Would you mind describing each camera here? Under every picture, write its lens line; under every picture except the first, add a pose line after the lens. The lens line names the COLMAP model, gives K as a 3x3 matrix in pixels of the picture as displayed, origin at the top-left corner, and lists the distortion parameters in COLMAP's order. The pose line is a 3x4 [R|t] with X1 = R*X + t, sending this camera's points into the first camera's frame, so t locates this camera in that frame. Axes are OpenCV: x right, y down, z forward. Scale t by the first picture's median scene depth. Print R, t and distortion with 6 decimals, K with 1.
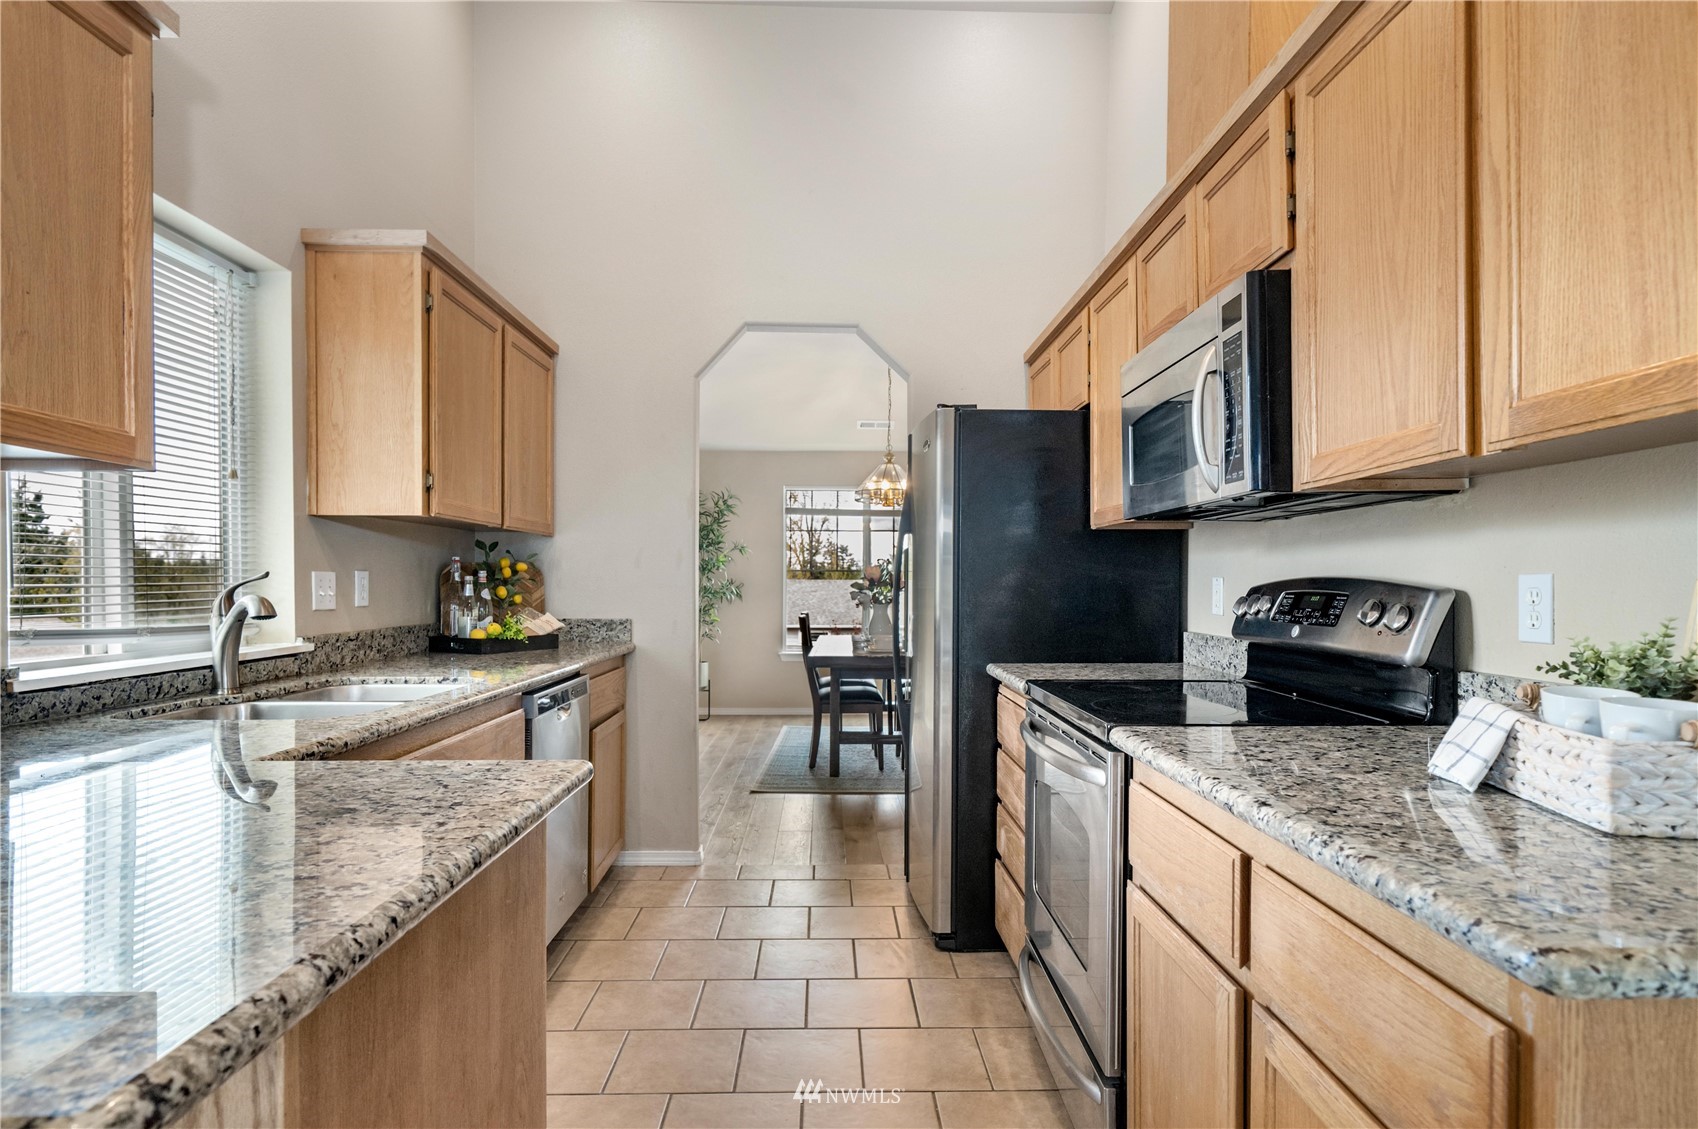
lens RADIAL K [[922.3, 0, 852.7], [0, 922.3, 589.1], [0, 0, 1]] dist [0.001942, 0.001125]
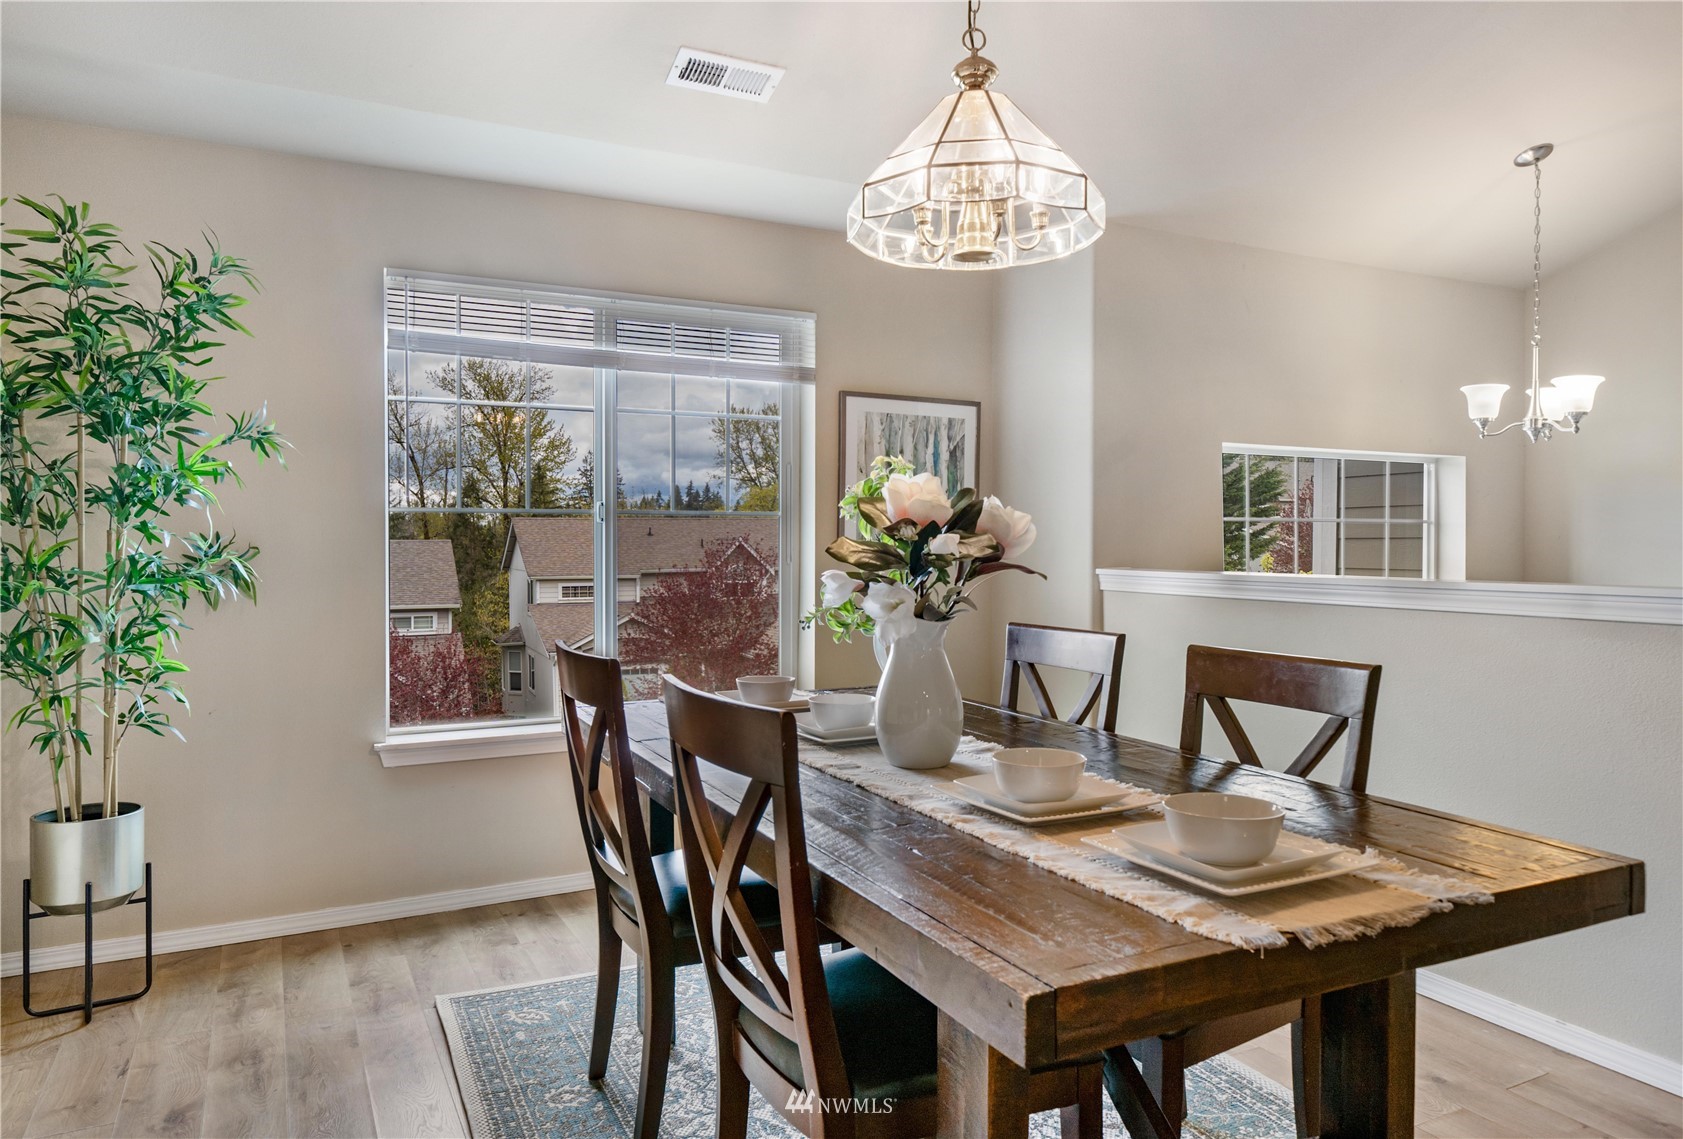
lens RADIAL K [[1106.4, 0, 841.5], [0, 1106.4, 569.5], [0, 0, 1]] dist [-0.002567, -0.001109]
pose [[0.907410, -0.009066, 0.420149, -0.325113], [0.004034, 0.999909, 0.012863, -0.009455], [-0.420228, -0.009977, 0.907364, 1.861328]]
